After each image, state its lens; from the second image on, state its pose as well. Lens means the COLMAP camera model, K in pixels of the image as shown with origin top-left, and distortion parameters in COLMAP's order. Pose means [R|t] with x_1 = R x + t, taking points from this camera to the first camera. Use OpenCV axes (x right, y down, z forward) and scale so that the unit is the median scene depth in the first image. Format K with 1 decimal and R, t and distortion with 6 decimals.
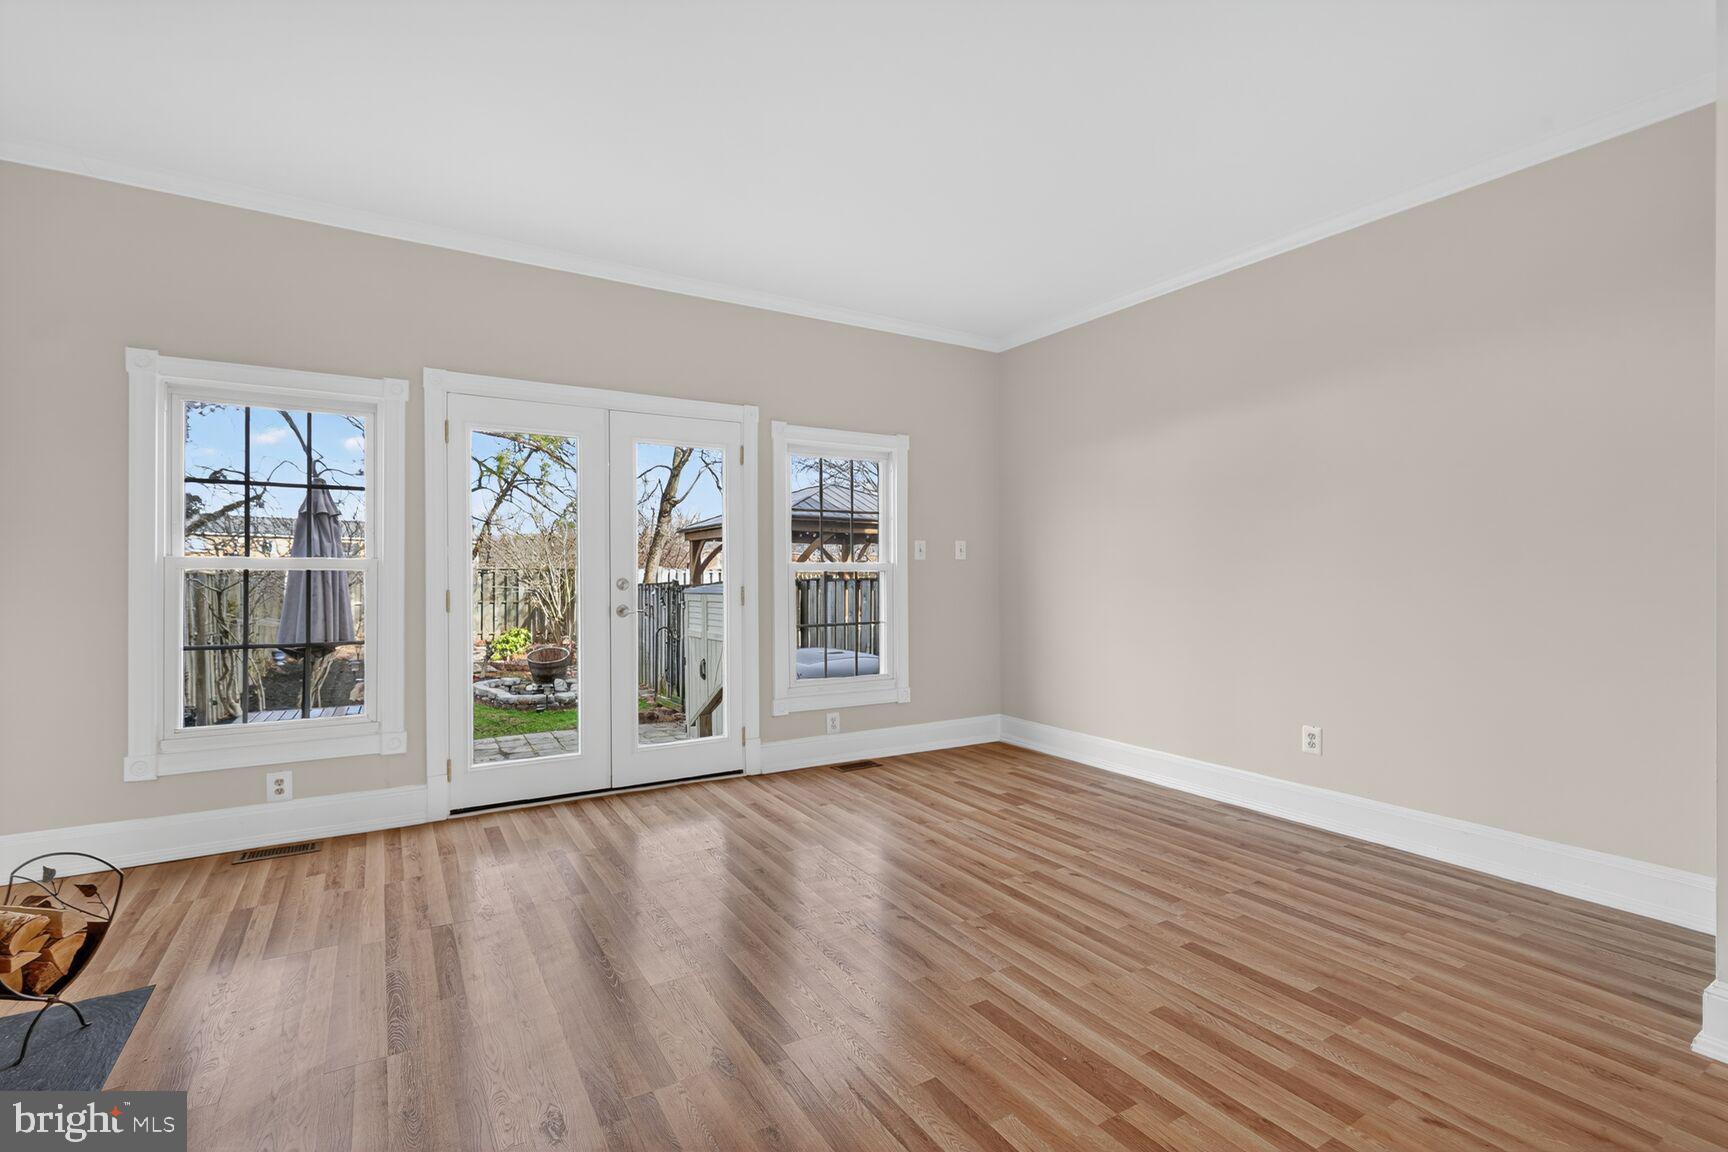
lens RADIAL K [[795.1, 0, 863.2], [0, 795.1, 567.8], [0, 0, 1]] dist [-0.001238, -0.000414]
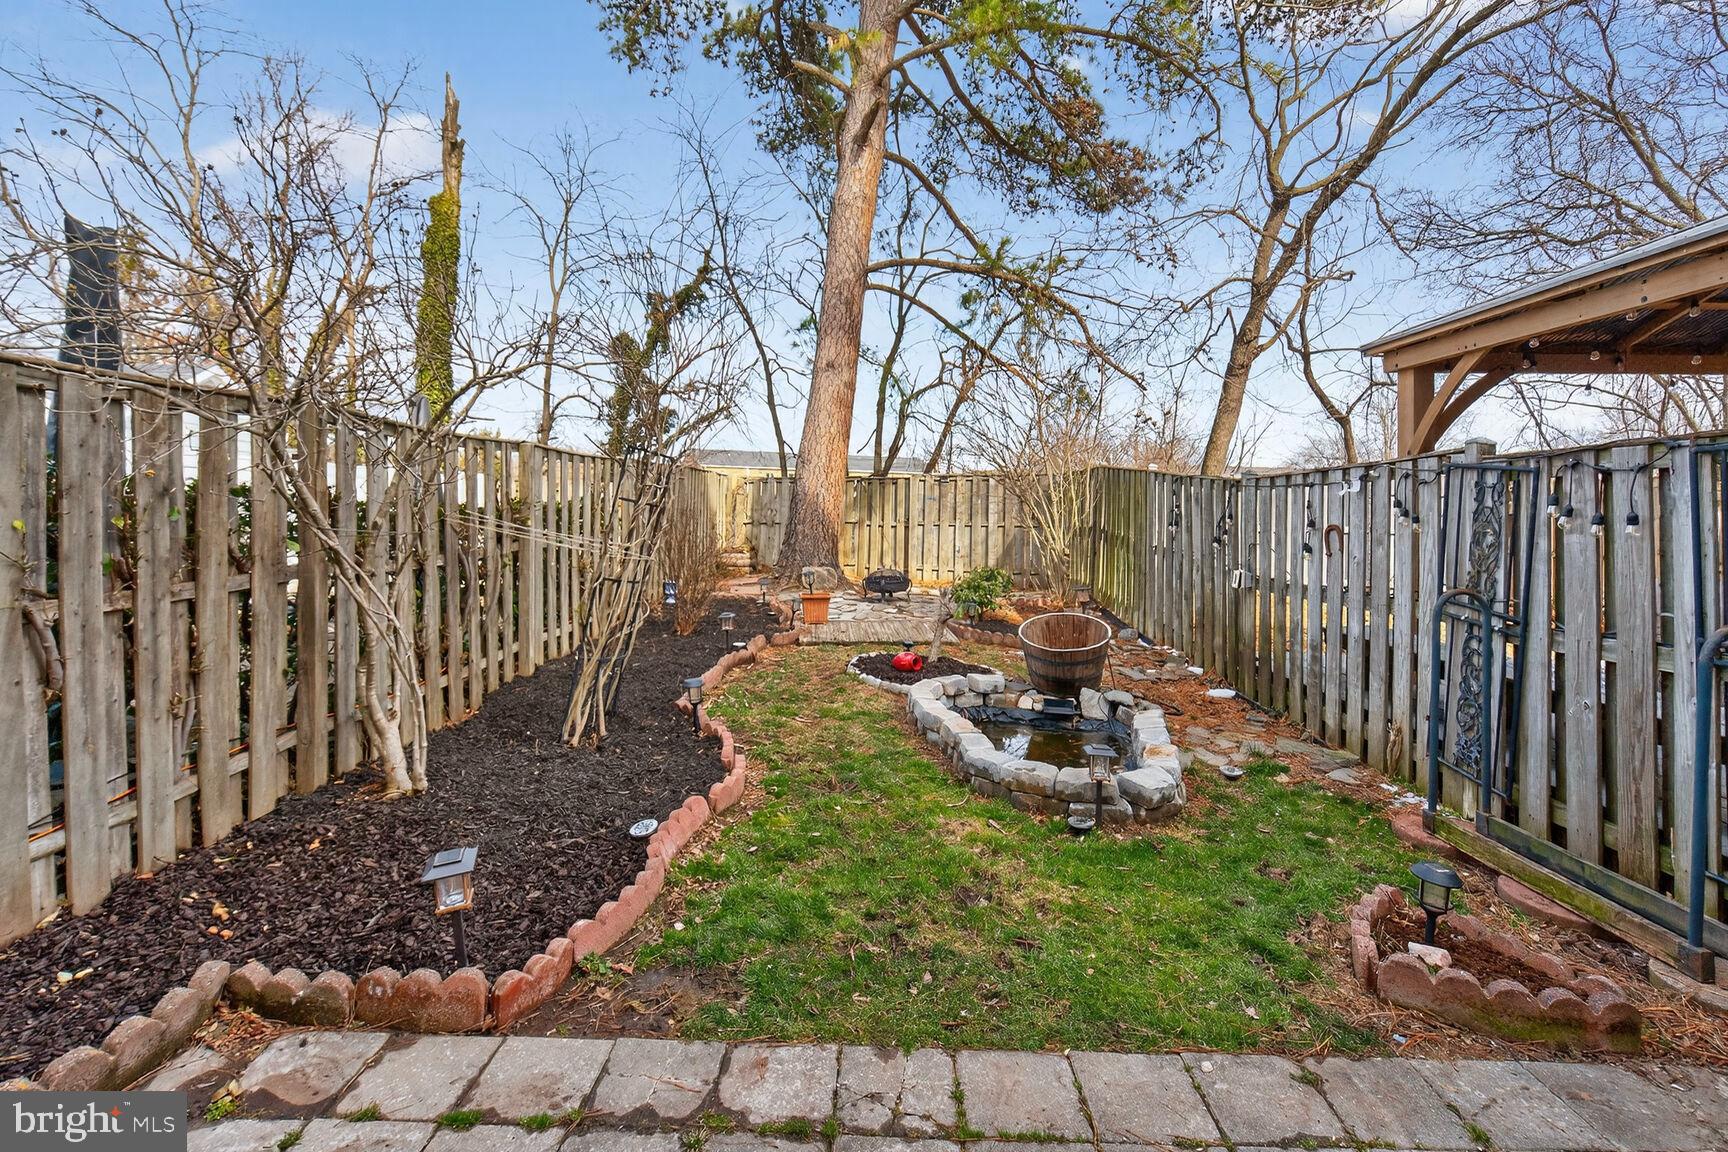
lens RADIAL K [[795.1, 0, 863.2], [0, 795.1, 567.8], [0, 0, 1]] dist [-0.001238, -0.000414]
pose [[0.852498, 0.042452, -0.521004, -0.237530], [-0.002373, 0.997001, 0.077354, 0.035919], [0.522726, -0.064708, 0.850042, 0.511019]]
